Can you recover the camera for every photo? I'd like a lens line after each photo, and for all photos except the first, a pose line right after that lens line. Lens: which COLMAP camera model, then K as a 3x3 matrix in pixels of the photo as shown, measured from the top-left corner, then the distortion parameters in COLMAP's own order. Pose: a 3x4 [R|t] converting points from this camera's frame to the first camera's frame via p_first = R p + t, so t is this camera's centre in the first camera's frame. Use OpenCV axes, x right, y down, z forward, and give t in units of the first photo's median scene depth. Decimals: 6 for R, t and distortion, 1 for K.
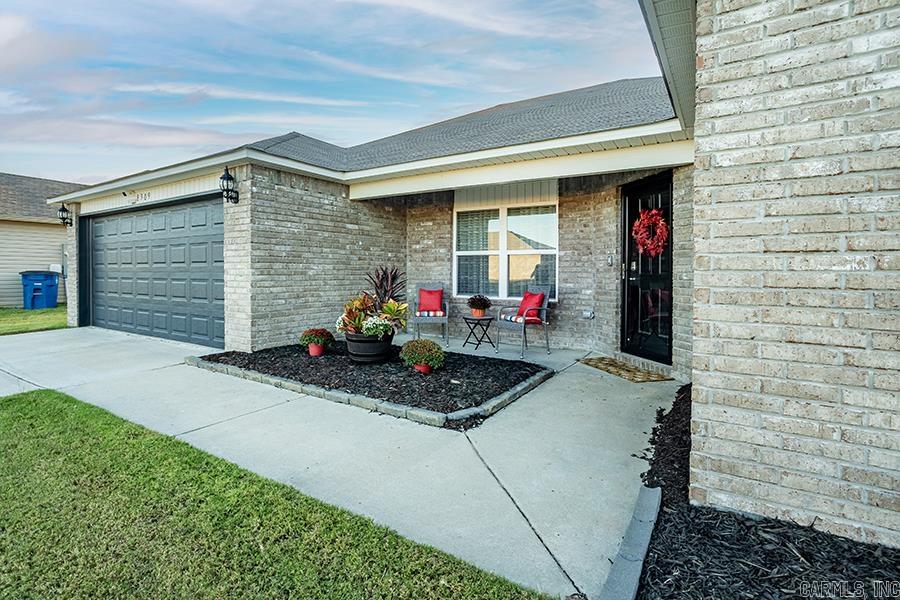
lens RADIAL K [[423.8, 0, 450.0], [0, 423.8, 300.0], [0, 0, 1]] dist [-0.074116, 0.000037]
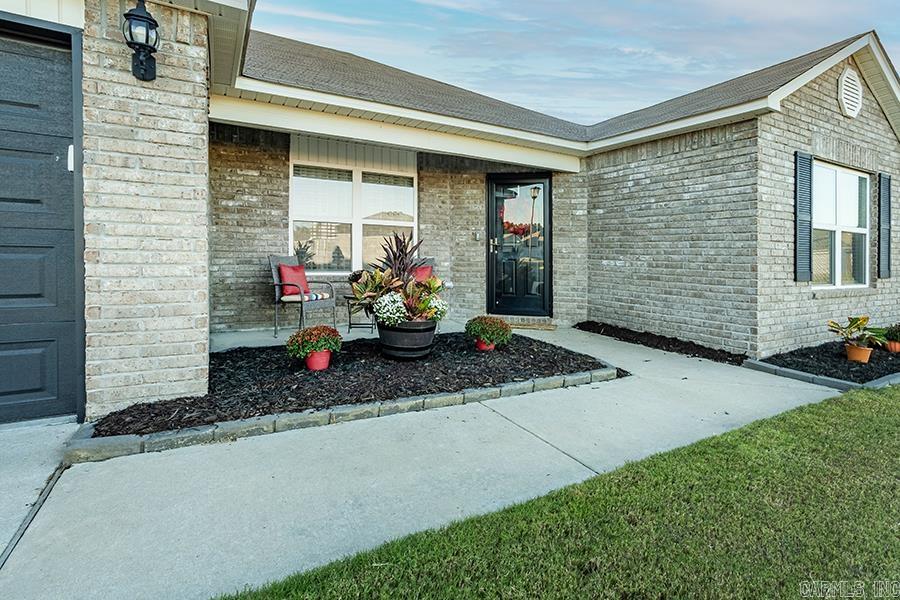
lens RADIAL K [[456.1, 0, 450.0], [0, 456.1, 300.0], [0, 0, 1]] dist [-0.001240, 0.000174]
pose [[0.494398, -0.088333, 0.864736, -0.680667], [0.033165, 0.996016, 0.082782, -0.022785], [-0.868603, -0.012248, 0.495358, 0.386426]]
